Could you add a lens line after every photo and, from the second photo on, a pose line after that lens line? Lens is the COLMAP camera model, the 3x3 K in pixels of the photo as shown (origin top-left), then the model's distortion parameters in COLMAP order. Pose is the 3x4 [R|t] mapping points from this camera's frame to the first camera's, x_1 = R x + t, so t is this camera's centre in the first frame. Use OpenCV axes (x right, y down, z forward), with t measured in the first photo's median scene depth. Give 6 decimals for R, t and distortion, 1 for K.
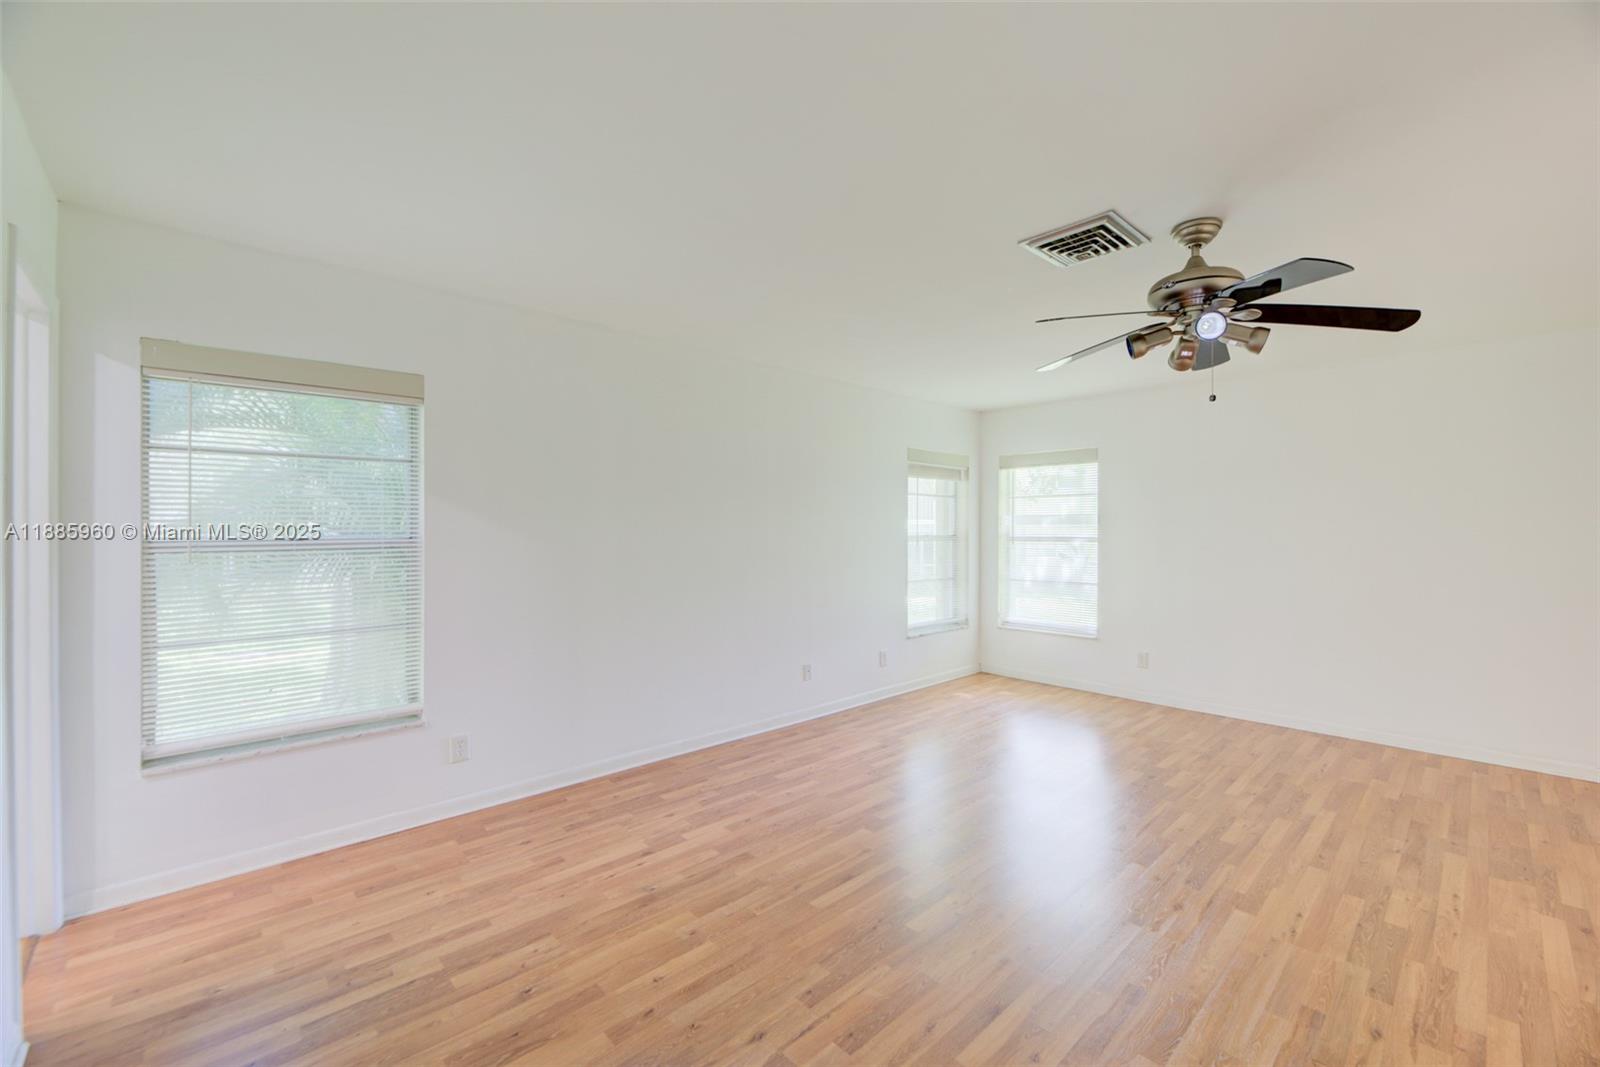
lens RADIAL K [[649.2, 0, 809.6], [0, 649.2, 529.1], [0, 0, 1]] dist [-0.005385, -0.001602]
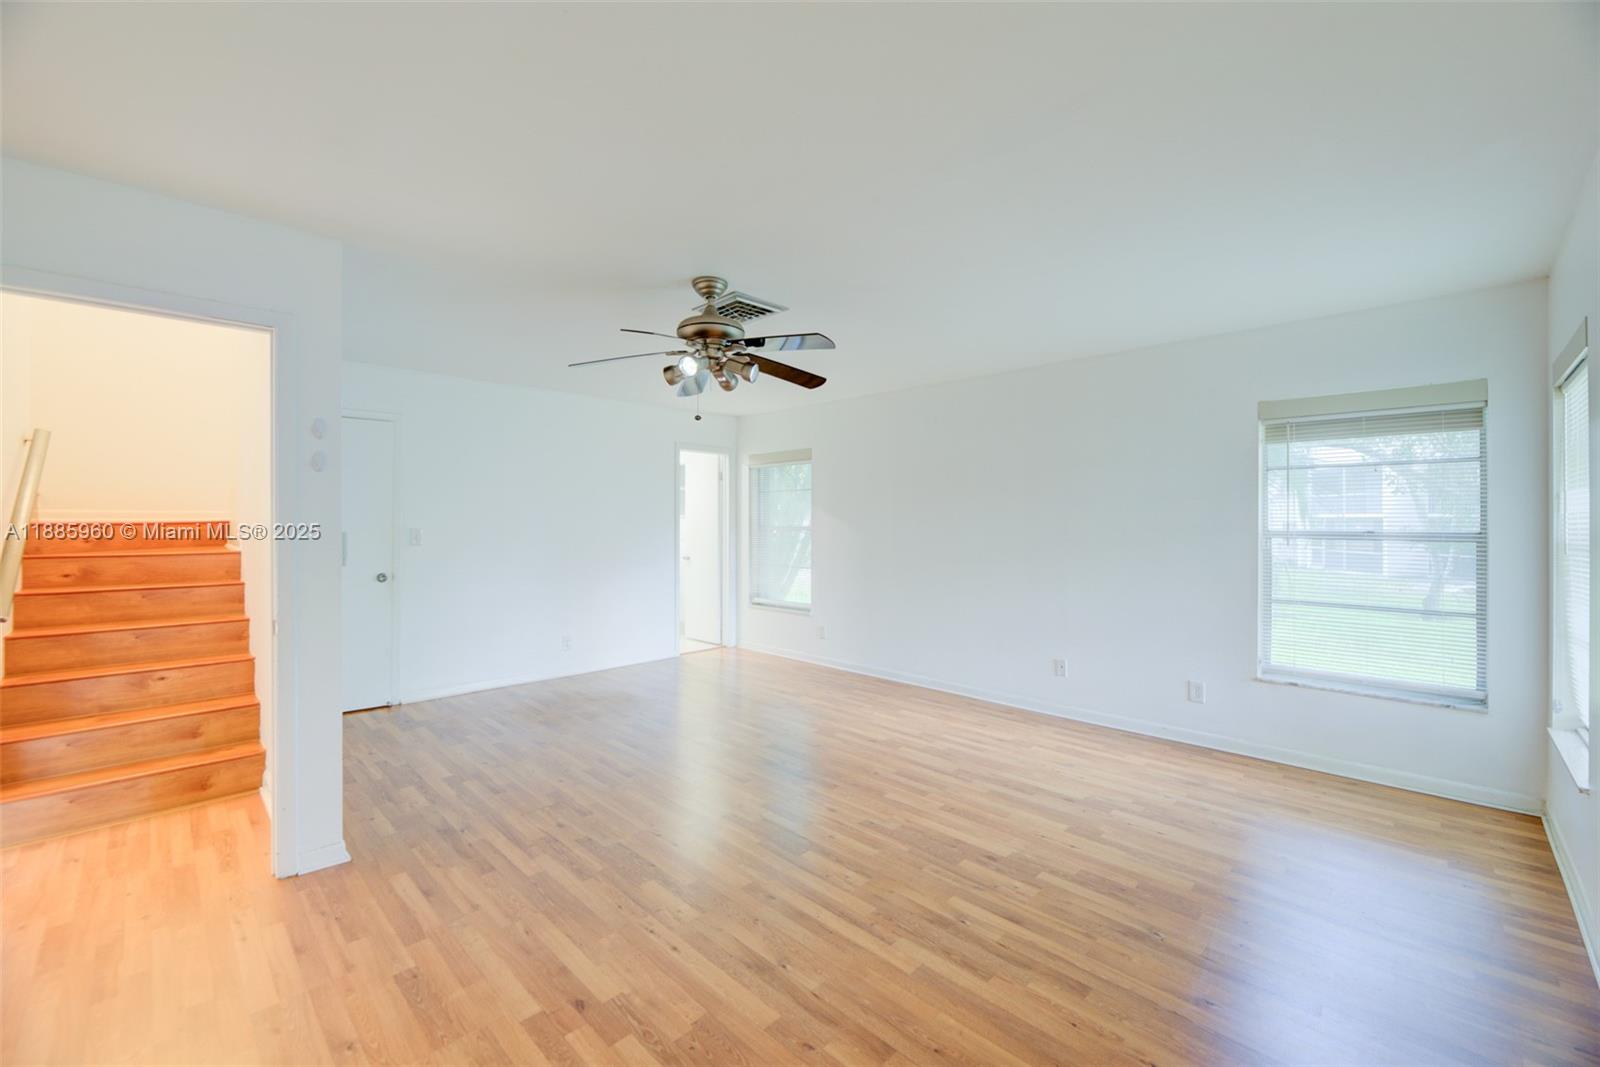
lens RADIAL K [[649.2, 0, 812.8], [0, 649.2, 521.2], [0, 0, 1]] dist [-0.005385, -0.001602]
pose [[0.043072, -0.003141, -0.999067, 1.381506], [-0.001793, 0.999993, -0.003221, 0.005434], [0.999070, 0.001930, 0.043066, 0.844972]]
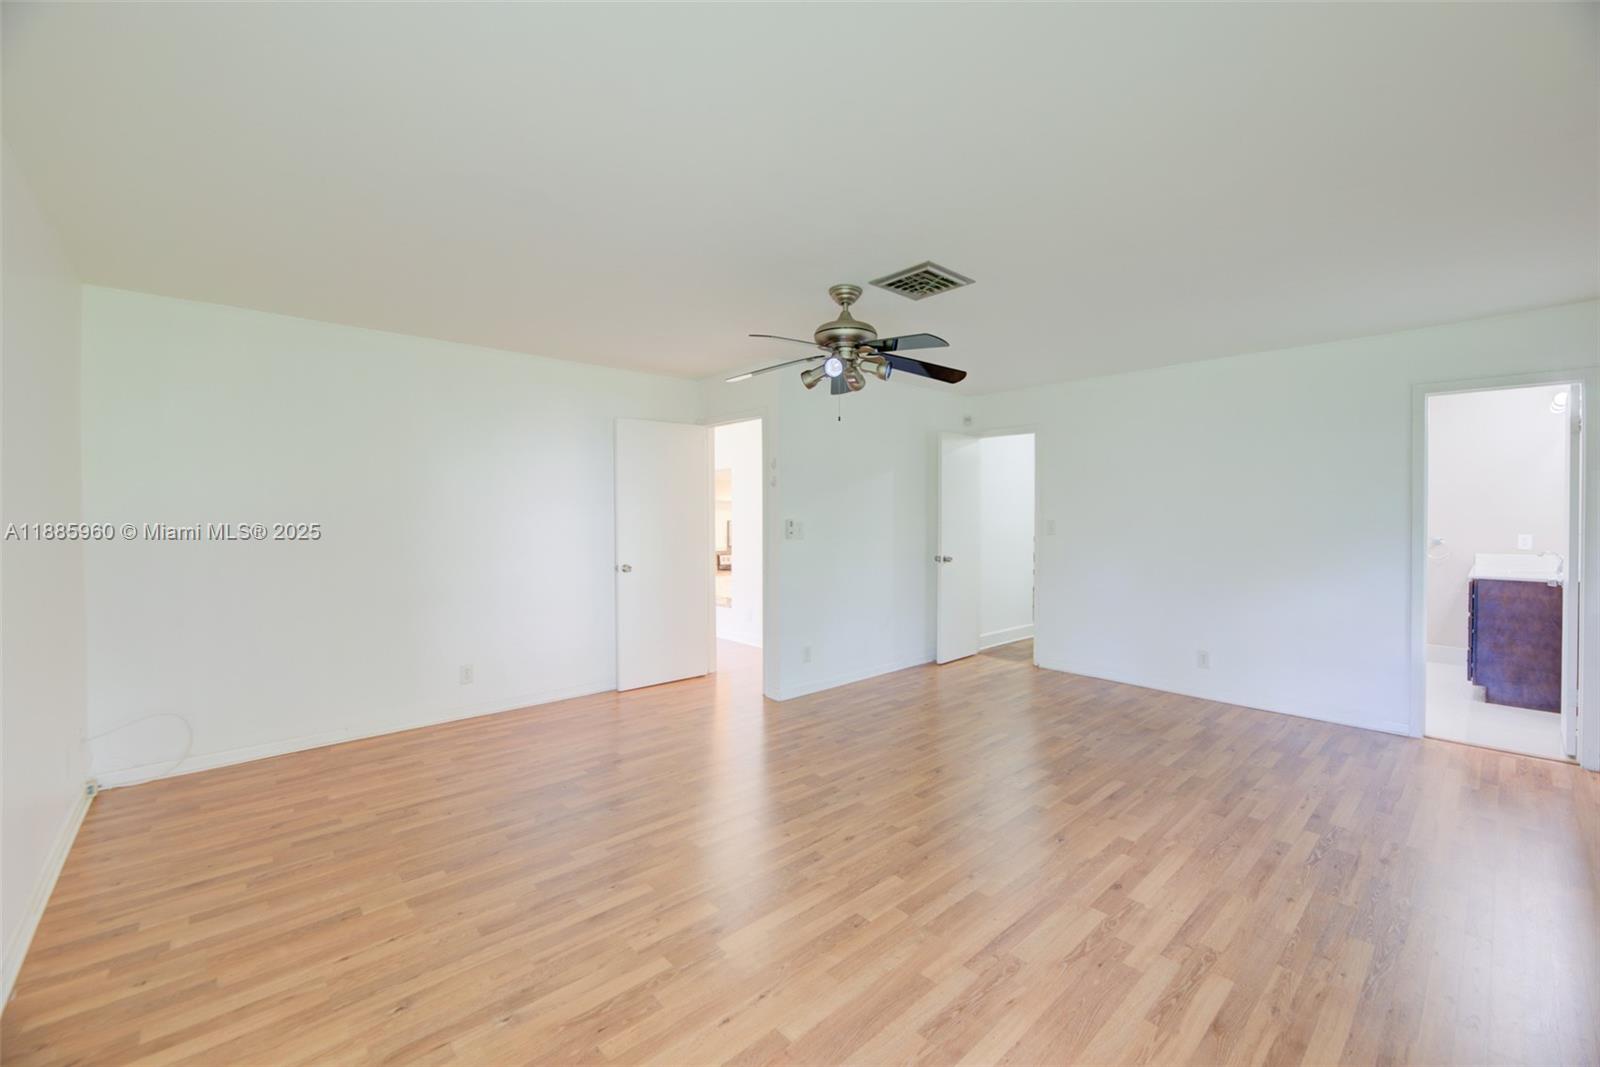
lens RADIAL K [[649.2, 0, 801.1], [0, 649.2, 518.8], [0, 0, 1]] dist [-0.005385, -0.001602]
pose [[-0.999728, -0.006000, 0.022552, 0.485809], [-0.005863, 0.999964, 0.006152, 0.005987], [-0.022588, 0.006018, -0.999727, 1.747229]]
